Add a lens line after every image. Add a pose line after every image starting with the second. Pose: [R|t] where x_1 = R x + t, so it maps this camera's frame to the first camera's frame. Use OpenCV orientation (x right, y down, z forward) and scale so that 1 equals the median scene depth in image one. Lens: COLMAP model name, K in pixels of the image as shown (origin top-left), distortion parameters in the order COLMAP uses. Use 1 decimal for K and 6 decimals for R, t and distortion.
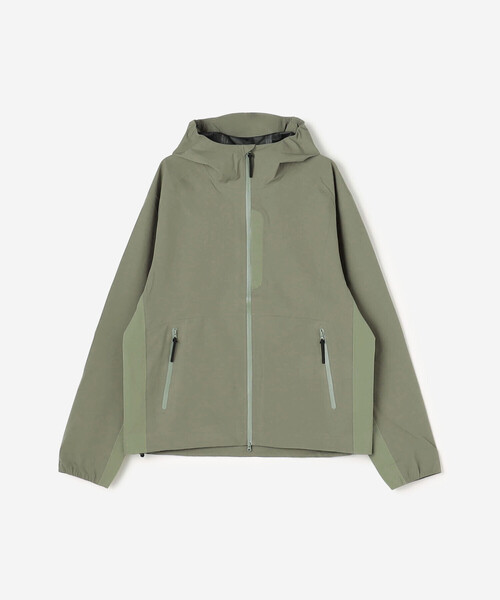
lens RADIAL K [[1239.9, 0, 250.1], [0, 1239.9, 300.3], [0, 0, 1]] dist [-0.254614, 0.000000]
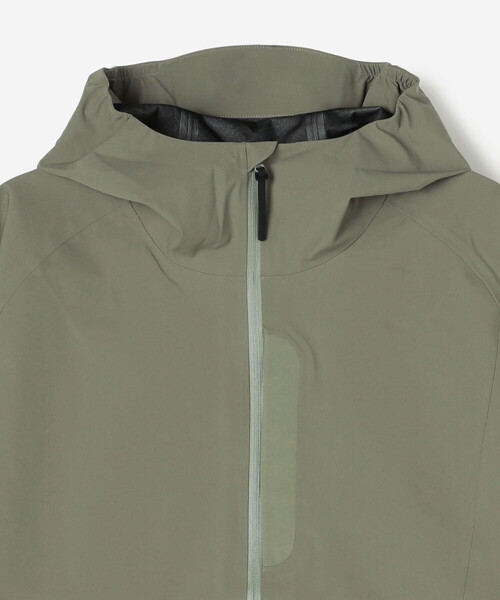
lens RADIAL K [[1334.5, 0, 250.3], [0, 1334.5, 299.9], [0, 0, 1]] dist [-0.015692, 0.000000]
pose [[0.990165, 0.018082, -0.138730, 0.048166], [-0.007737, 0.997172, 0.074750, -0.110327], [0.139689, -0.072942, 0.987505, 0.635924]]
